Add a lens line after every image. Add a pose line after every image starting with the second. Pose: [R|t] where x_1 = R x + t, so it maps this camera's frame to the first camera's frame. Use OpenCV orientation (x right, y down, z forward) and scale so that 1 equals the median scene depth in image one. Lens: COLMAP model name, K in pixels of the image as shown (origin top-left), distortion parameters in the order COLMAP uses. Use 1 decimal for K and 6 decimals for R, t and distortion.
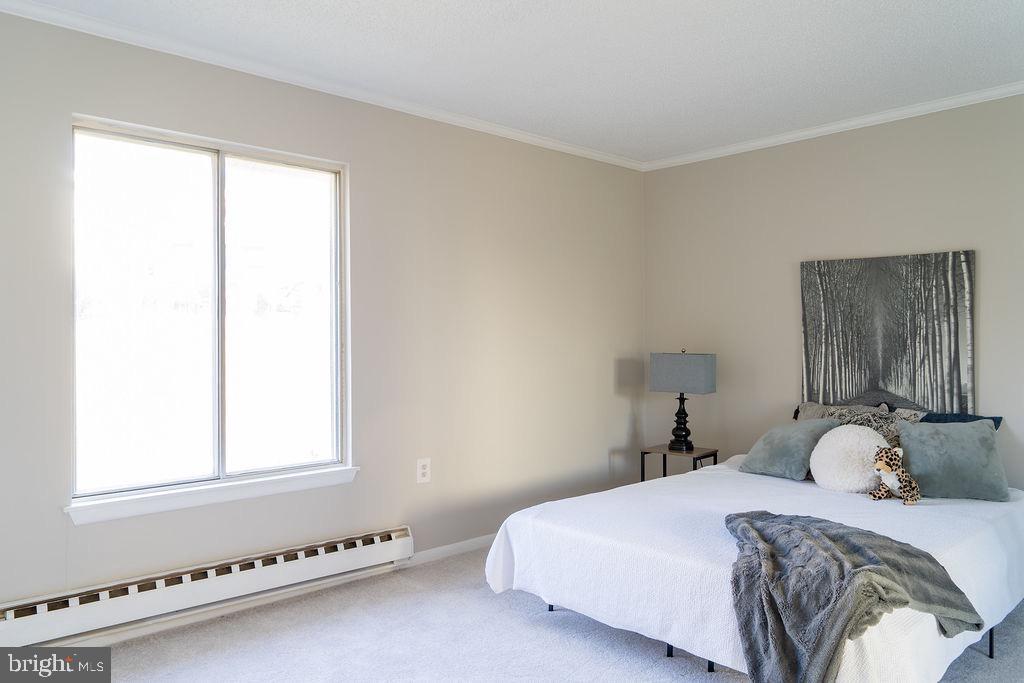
lens RADIAL K [[732.9, 0, 512.9], [0, 732.9, 338.7], [0, 0, 1]] dist [0.004668, -0.003777]
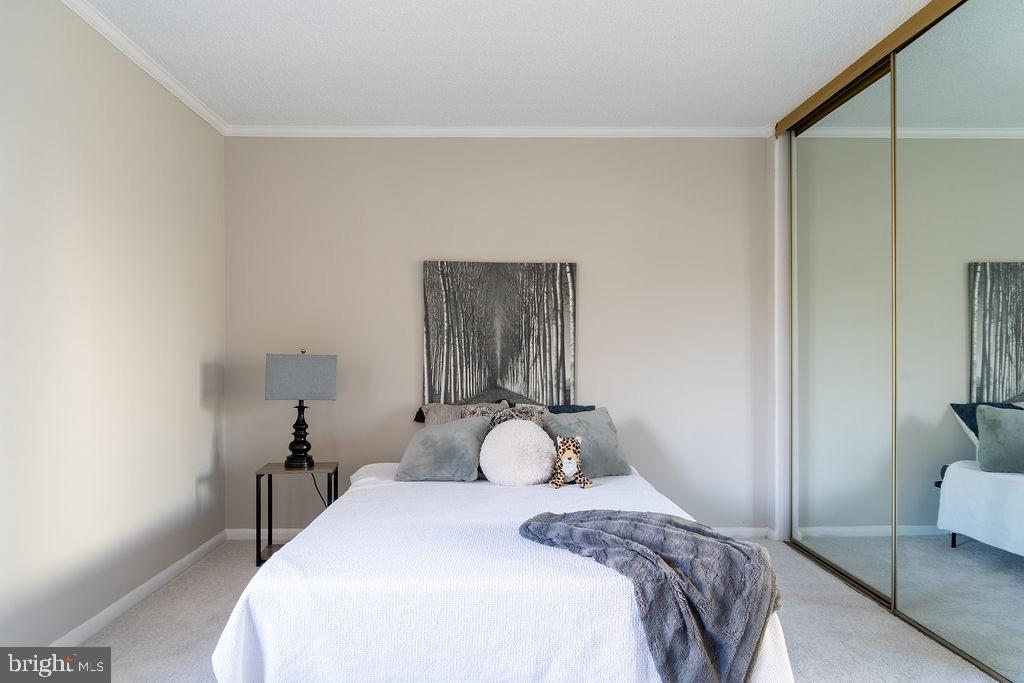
lens RADIAL K [[706.4, 0, 512.8], [0, 706.4, 350.2], [0, 0, 1]] dist [0.003127, -0.000635]
pose [[0.679733, 0.010210, 0.733389, -0.234972], [-0.001735, 0.999923, -0.012313, 0.028224], [-0.733458, 0.007097, 0.679698, 0.289978]]
